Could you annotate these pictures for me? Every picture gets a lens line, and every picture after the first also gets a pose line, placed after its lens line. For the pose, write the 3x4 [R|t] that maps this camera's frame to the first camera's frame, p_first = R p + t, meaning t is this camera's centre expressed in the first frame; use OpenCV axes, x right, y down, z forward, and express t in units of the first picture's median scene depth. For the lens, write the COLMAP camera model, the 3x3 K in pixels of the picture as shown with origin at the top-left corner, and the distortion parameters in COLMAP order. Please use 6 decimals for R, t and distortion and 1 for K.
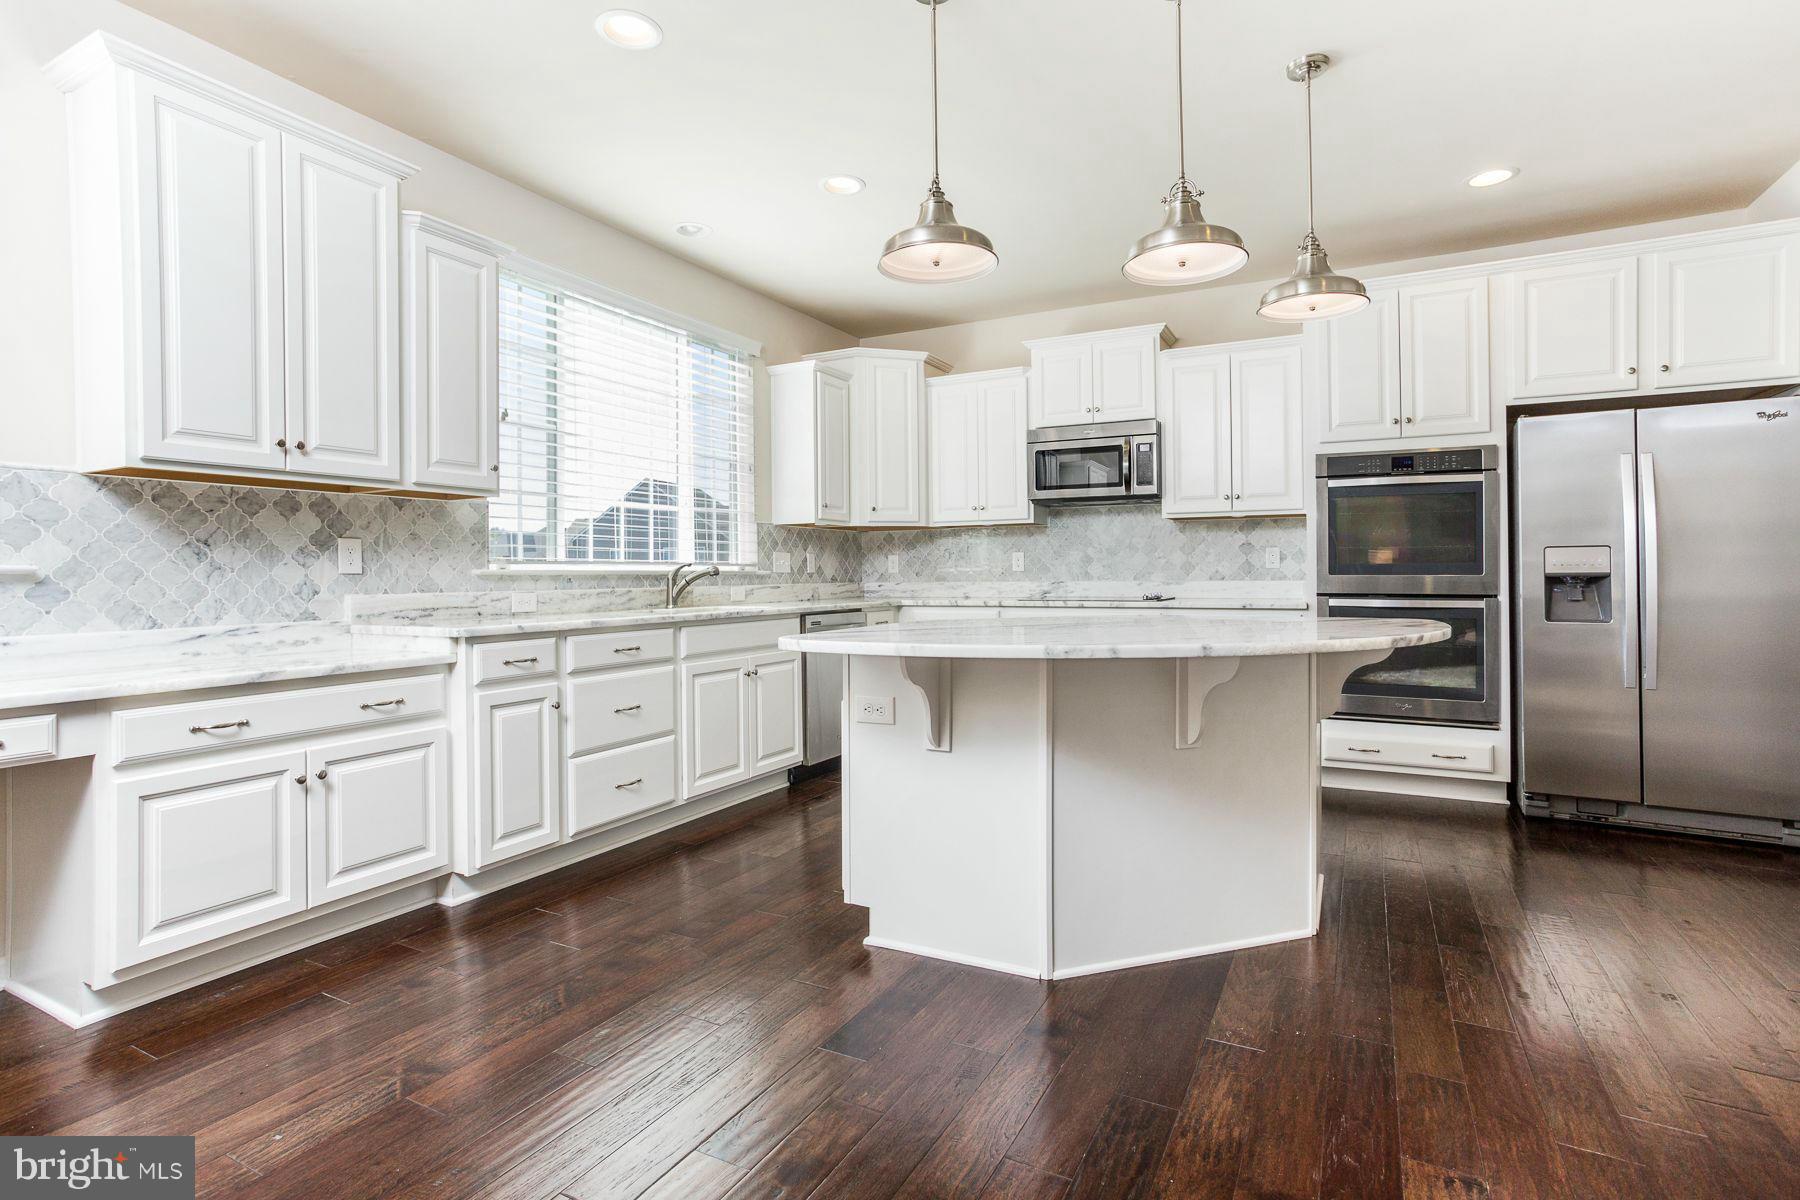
lens RADIAL K [[880.5, 0, 913.0], [0, 880.5, 573.4], [0, 0, 1]] dist [-0.035346, -0.000086]
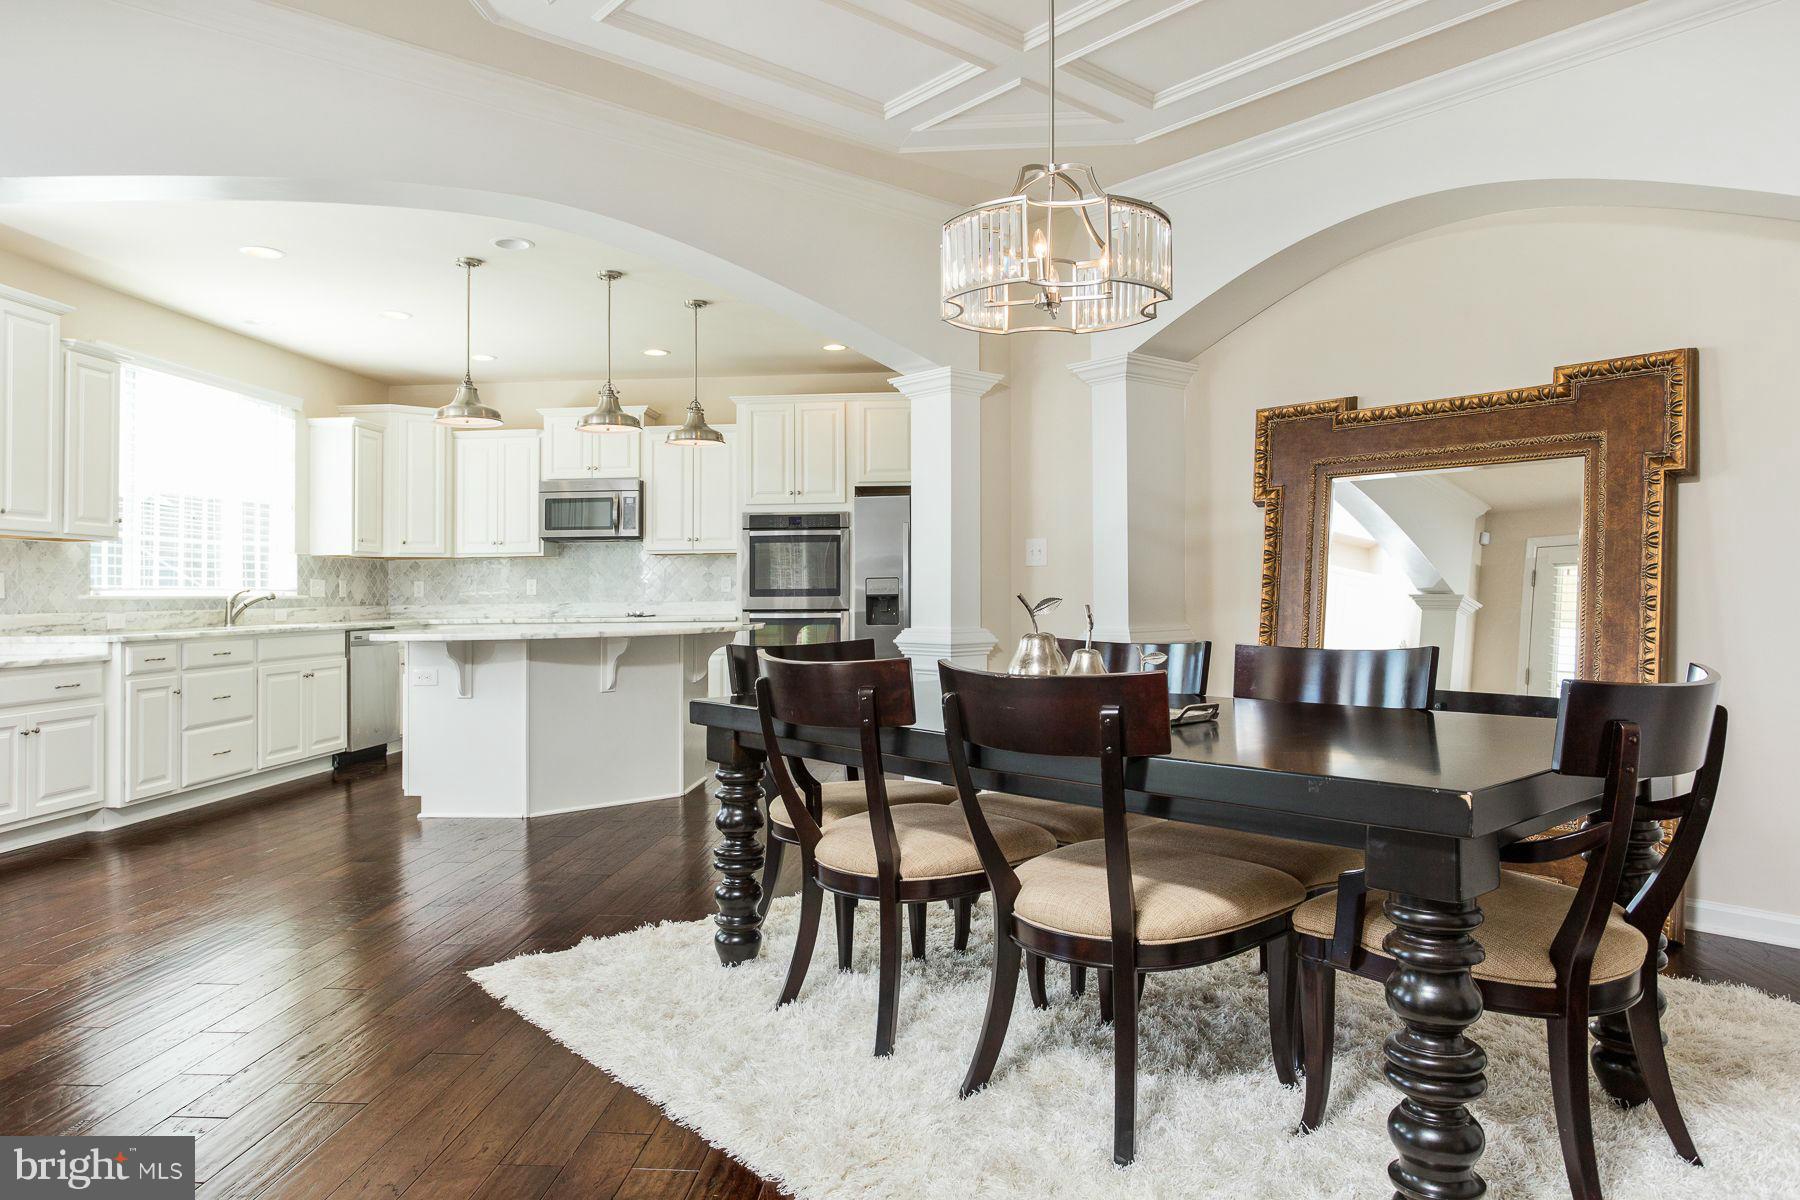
lens RADIAL K [[1093.8, 0, 874.8], [0, 1093.8, 556.6], [0, 0, 1]] dist [-0.020702, 0.002838]
pose [[0.922812, 0.009073, 0.385143, -0.030355], [0.005030, 0.999354, -0.035594, 0.000748], [-0.385217, 0.034783, 0.922170, -0.725783]]
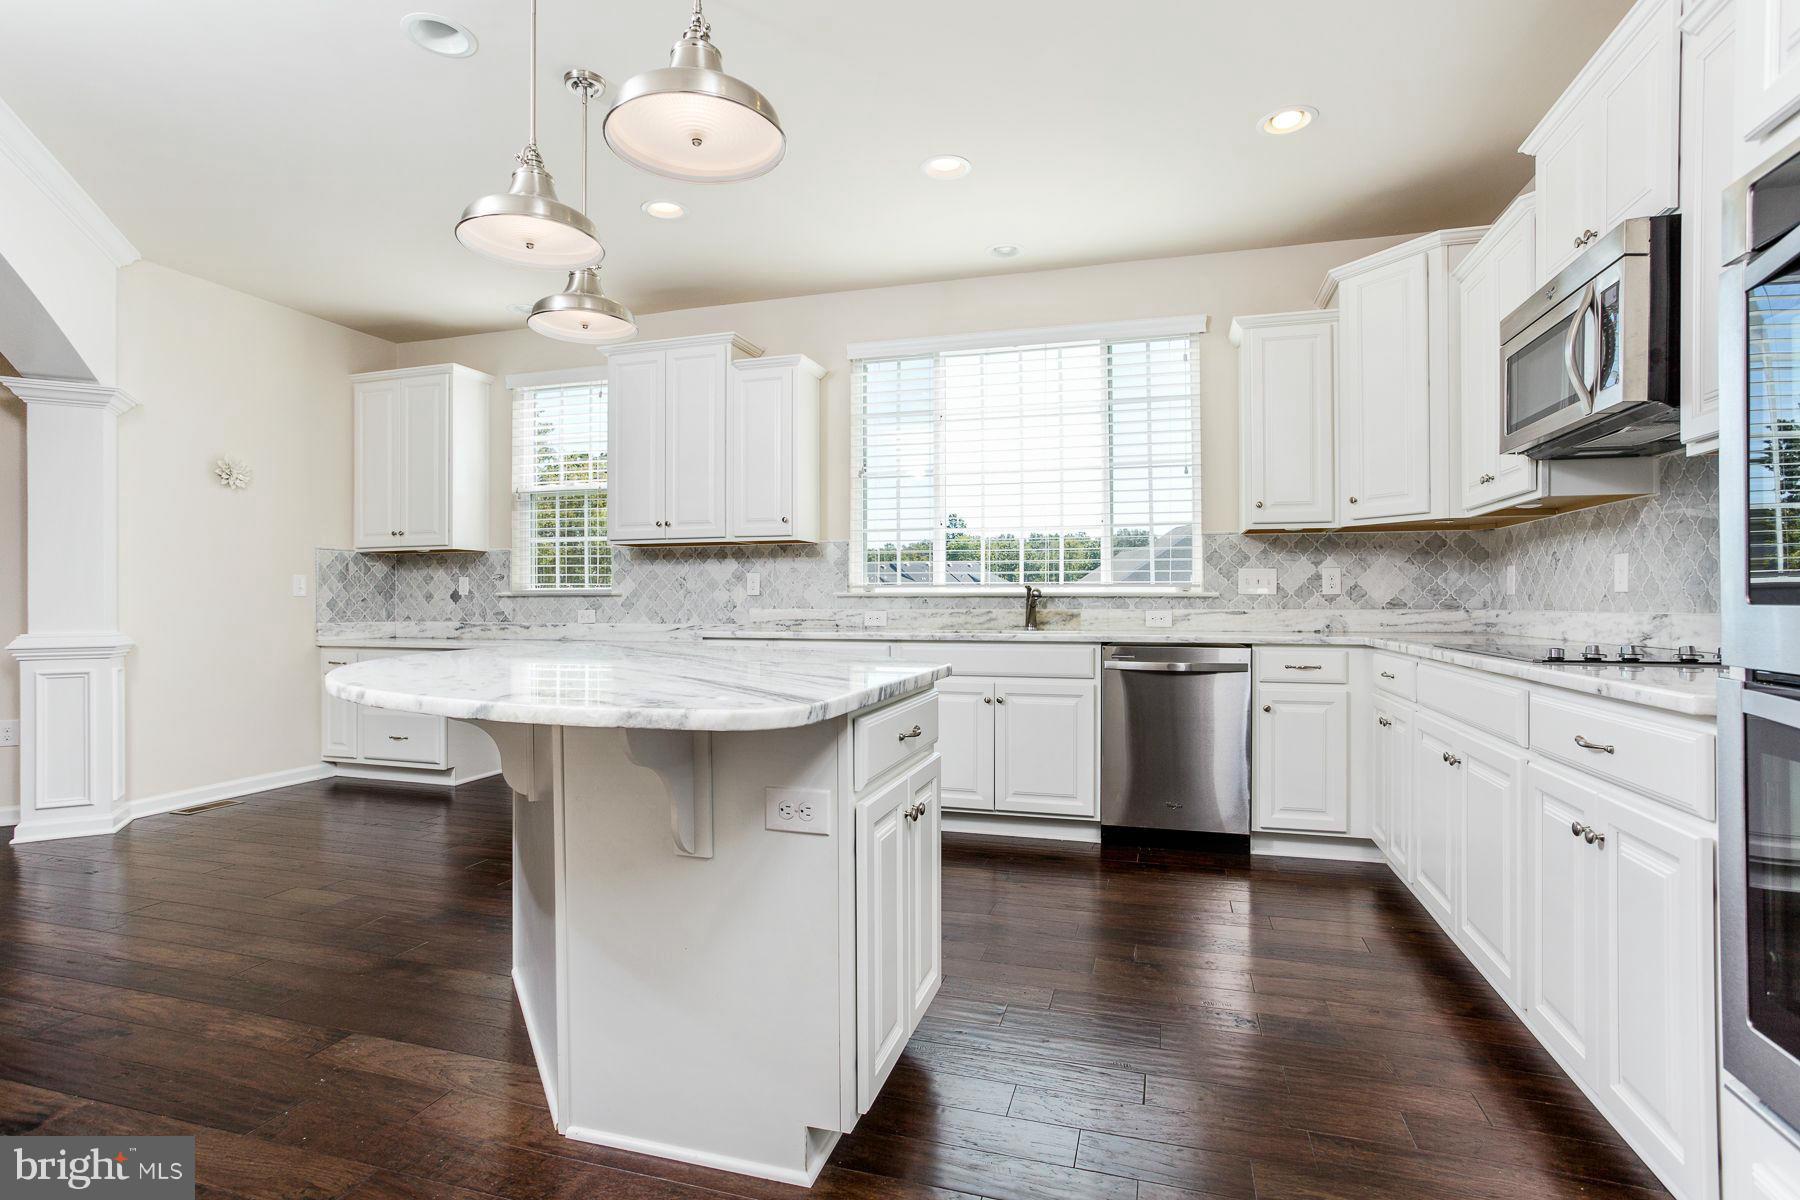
lens RADIAL K [[880.5, 0, 891.2], [0, 880.5, 595.8], [0, 0, 1]] dist [-0.035346, -0.000086]
pose [[0.182627, -0.001061, -0.983182, 0.676232], [-0.000874, 0.999999, -0.001241, 0.001976], [0.983182, 0.001086, 0.182626, 0.658517]]
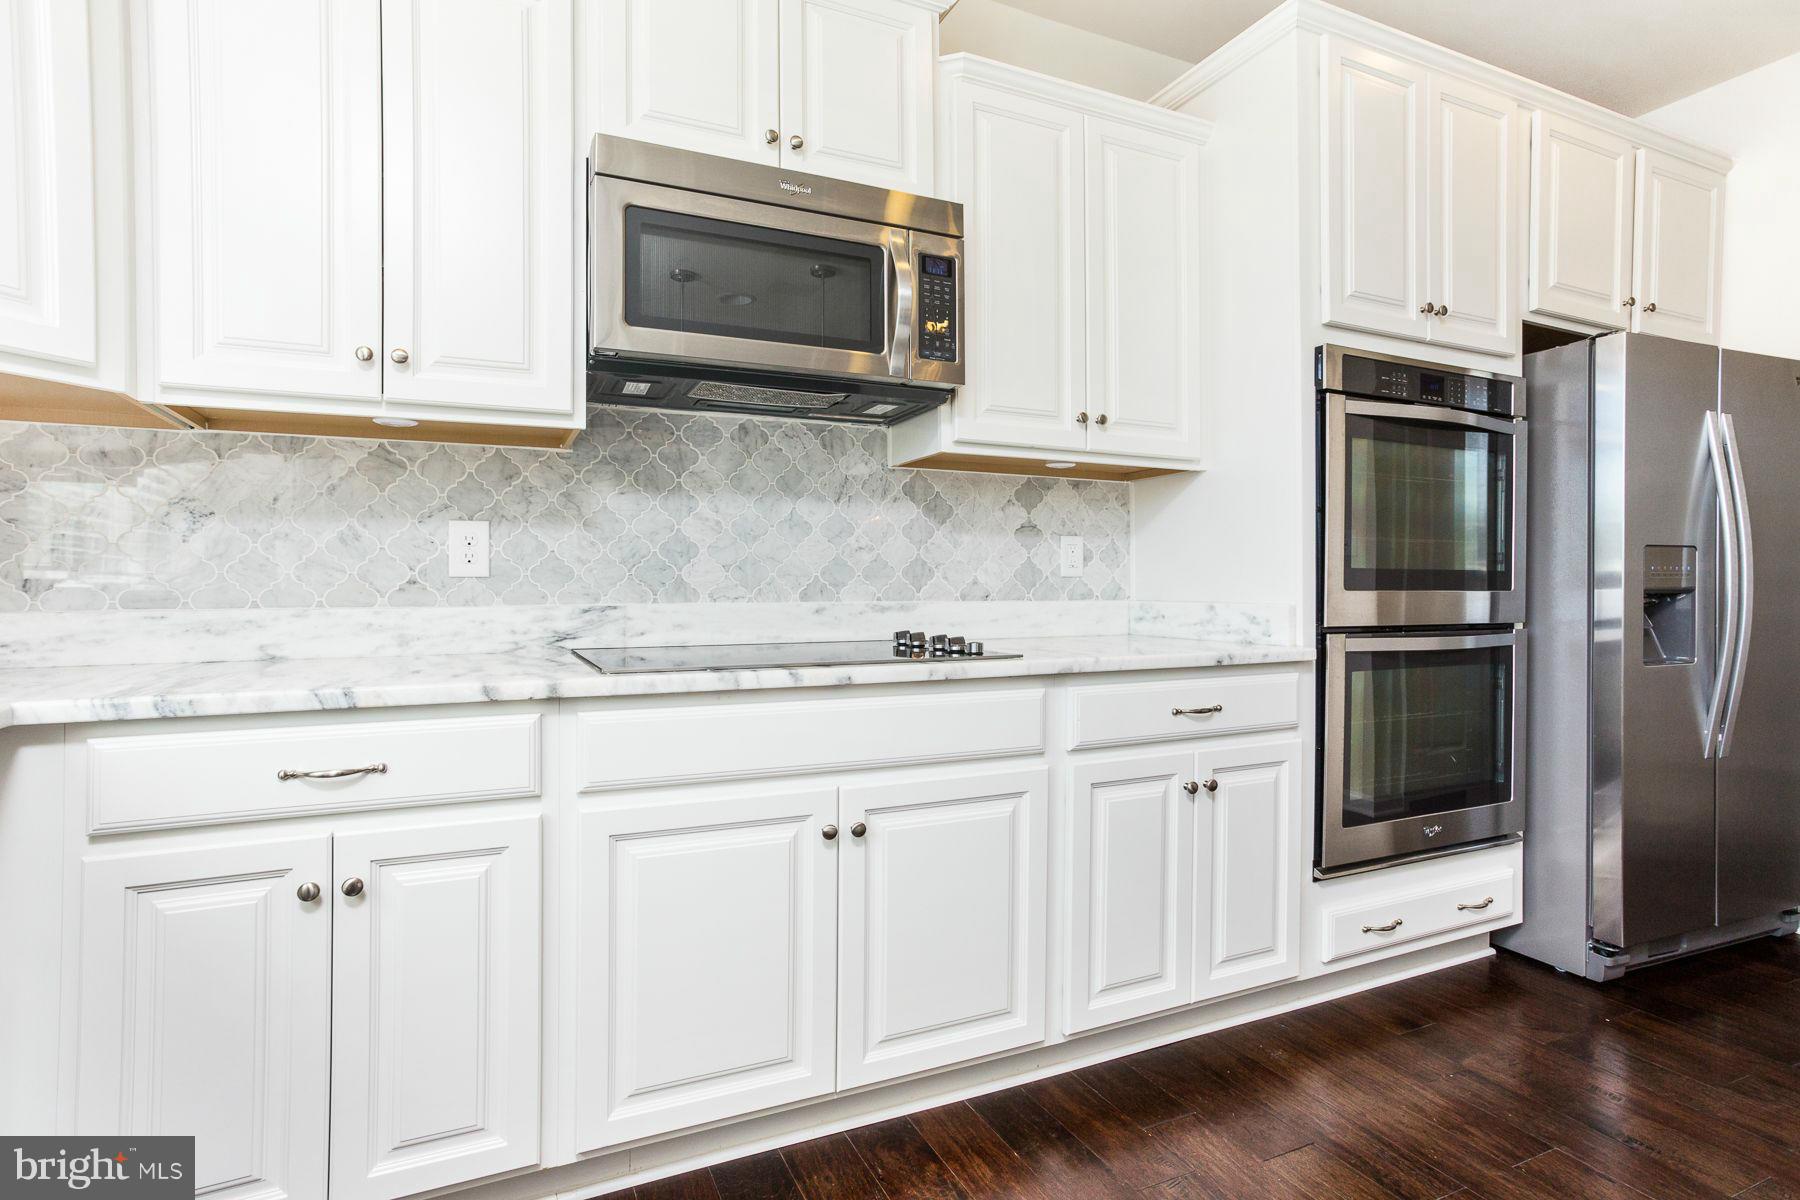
lens RADIAL K [[880.5, 0, 904.1], [0, 880.5, 598.9], [0, 0, 1]] dist [-0.035346, -0.000086]
pose [[0.601663, -0.006056, 0.798727, -0.064561], [-0.005826, 0.999911, 0.011970, 0.001584], [-0.798729, -0.011855, 0.601574, 0.863022]]
